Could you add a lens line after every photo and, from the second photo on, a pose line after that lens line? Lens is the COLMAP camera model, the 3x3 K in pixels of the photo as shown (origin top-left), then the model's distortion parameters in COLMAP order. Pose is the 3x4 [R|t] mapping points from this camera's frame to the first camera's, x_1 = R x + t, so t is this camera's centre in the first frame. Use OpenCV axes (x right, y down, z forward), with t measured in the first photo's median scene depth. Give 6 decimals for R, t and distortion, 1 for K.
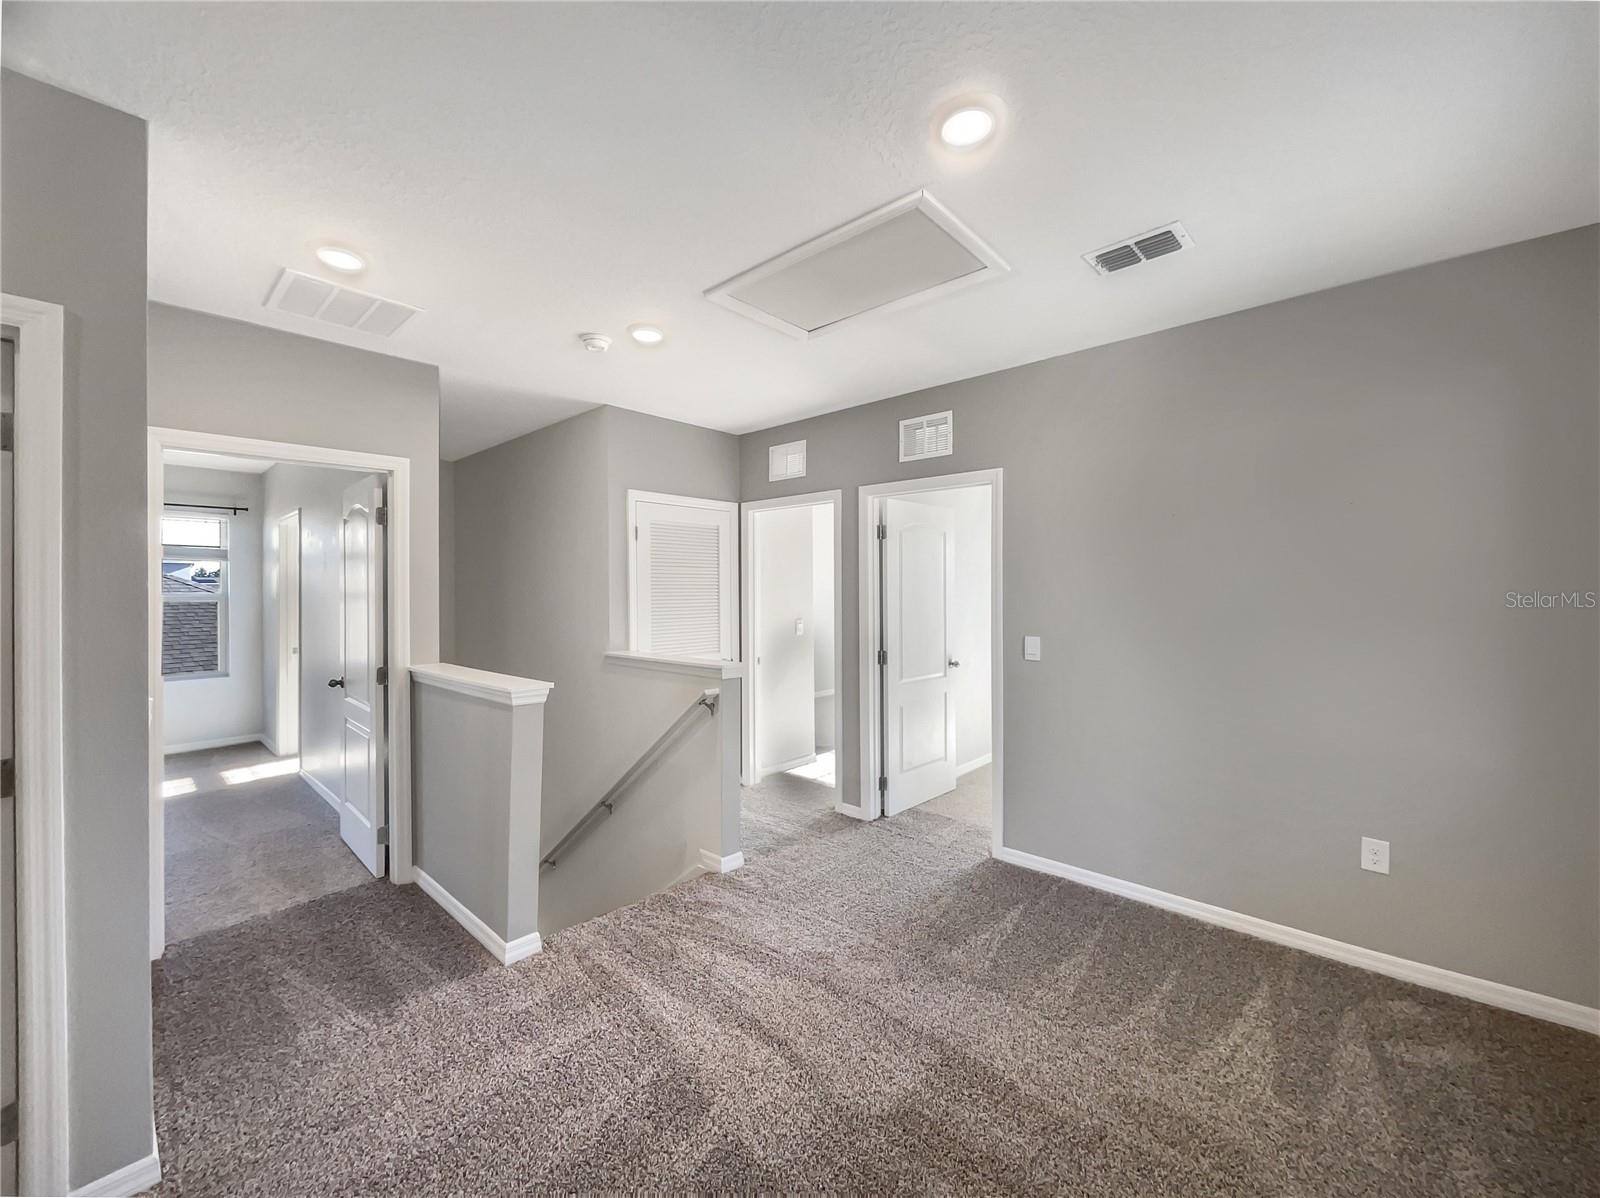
lens RADIAL K [[657.2, 0, 799.5], [0, 657.2, 589.9], [0, 0, 1]] dist [-0.003140, 0.003289]
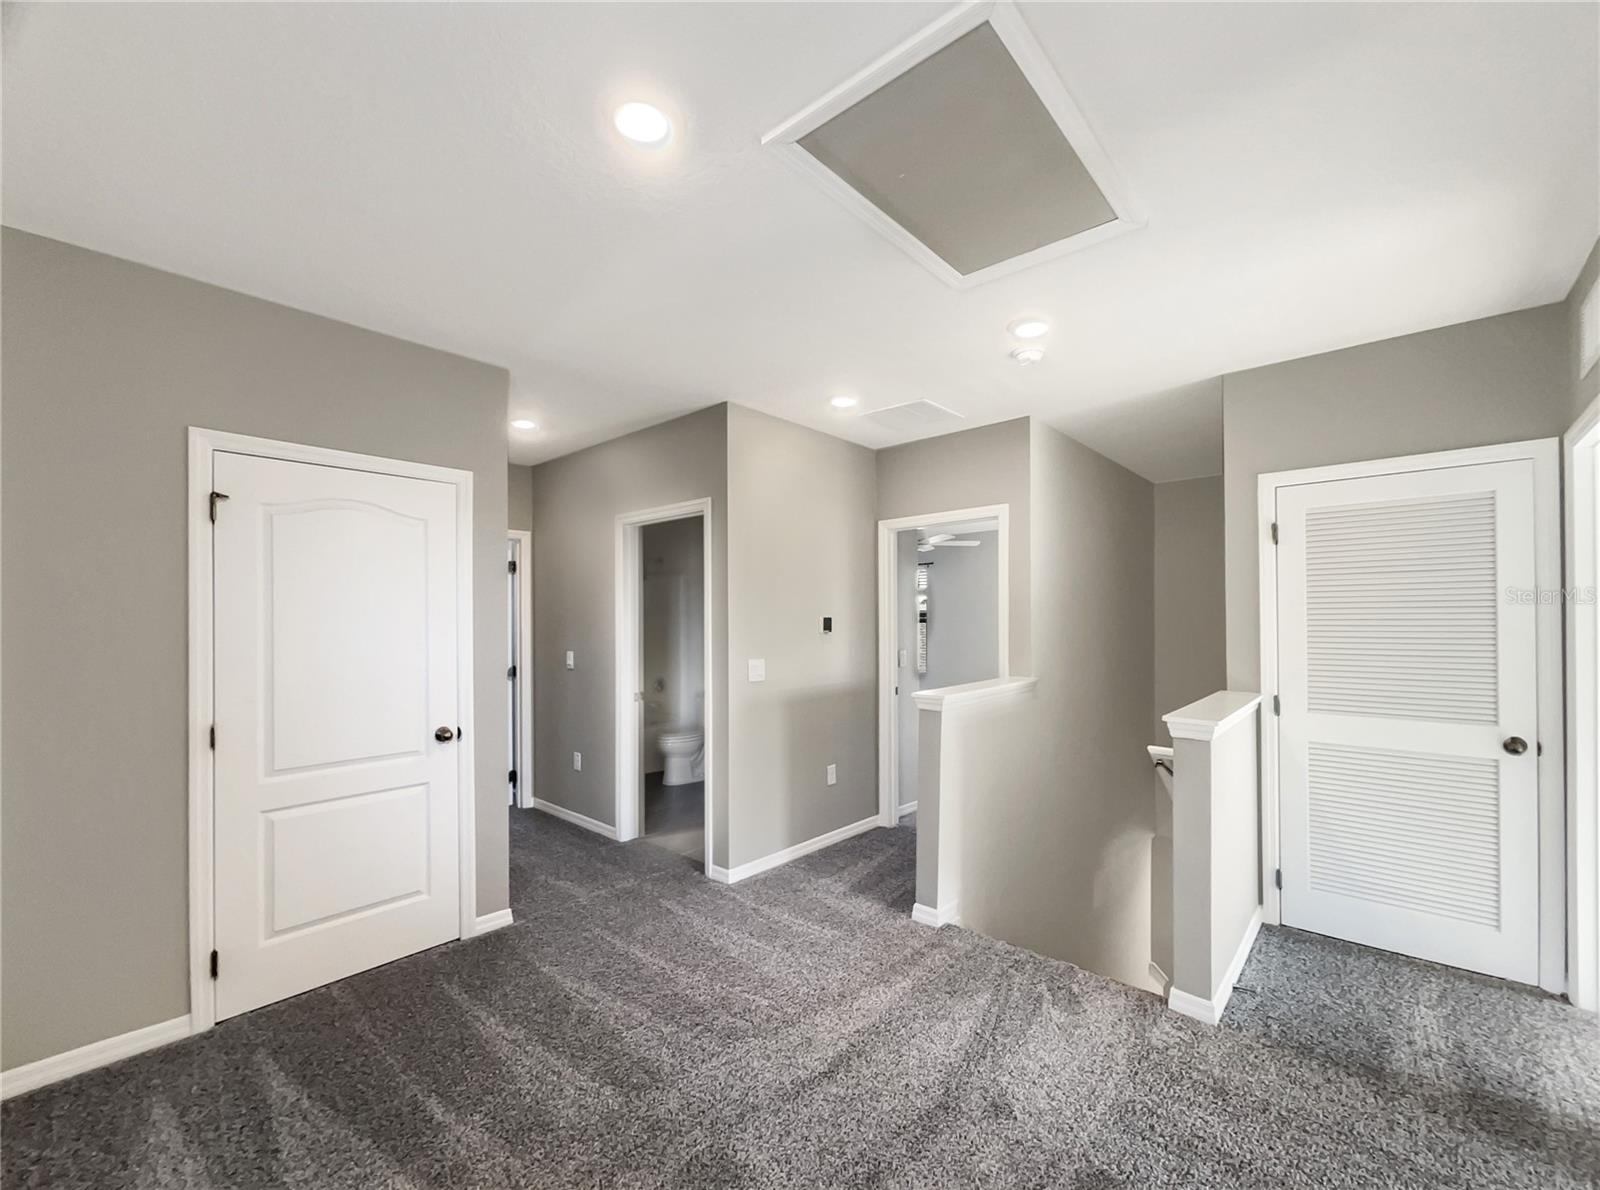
lens RADIAL K [[657.2, 0, 790.9], [0, 657.2, 618.5], [0, 0, 1]] dist [-0.003140, 0.003289]
pose [[0.009941, 0.004457, -0.999941, 0.735399], [-0.002263, 0.999988, 0.004434, 0.009702], [0.999948, 0.002219, 0.009951, 0.730211]]
